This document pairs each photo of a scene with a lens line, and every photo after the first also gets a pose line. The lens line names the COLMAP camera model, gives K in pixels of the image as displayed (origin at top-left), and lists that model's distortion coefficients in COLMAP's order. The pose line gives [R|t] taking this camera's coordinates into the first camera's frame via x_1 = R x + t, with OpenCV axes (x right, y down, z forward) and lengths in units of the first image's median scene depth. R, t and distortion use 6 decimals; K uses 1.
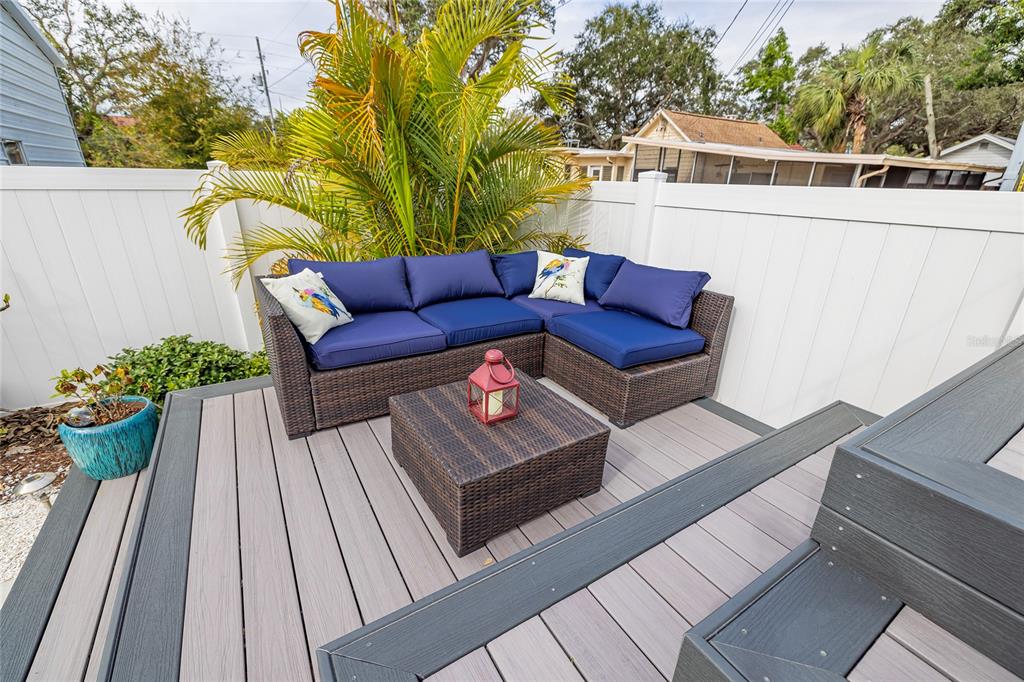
lens RADIAL K [[422.9, 0, 512.0], [0, 422.9, 341.0], [0, 0, 1]] dist [-0.002170, 0.000077]
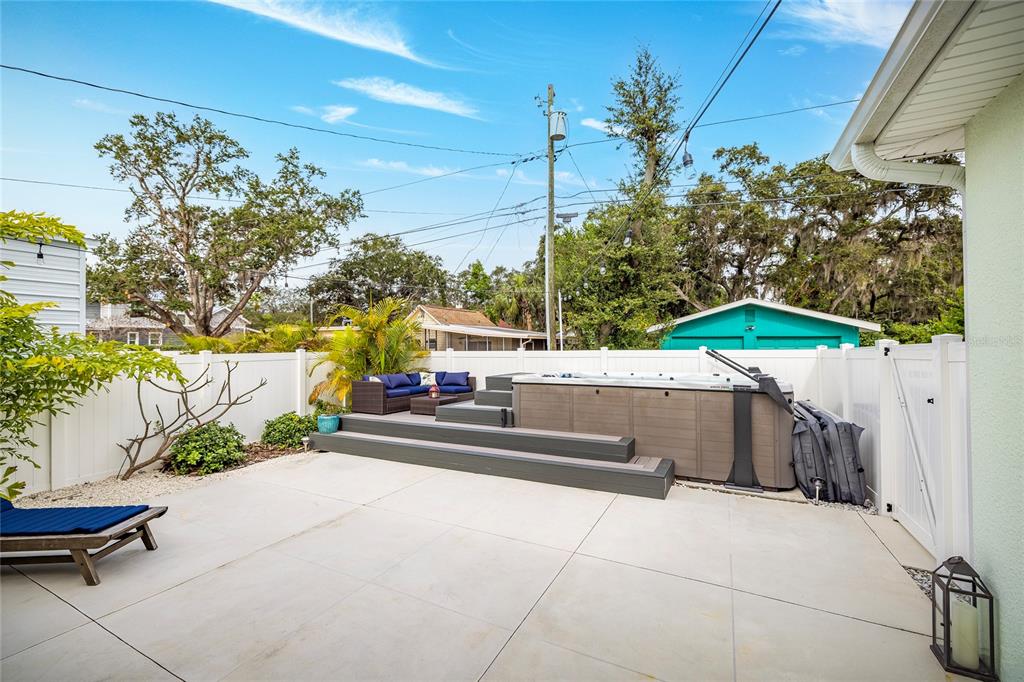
lens RADIAL K [[422.9, 0, 512.0], [0, 422.9, 341.0], [0, 0, 1]] dist [-0.002170, 0.000077]
pose [[0.847221, -0.021365, 0.530811, -0.141533], [0.213072, 0.928966, -0.302691, 0.093517], [-0.486638, 0.369547, 0.791592, -0.267876]]
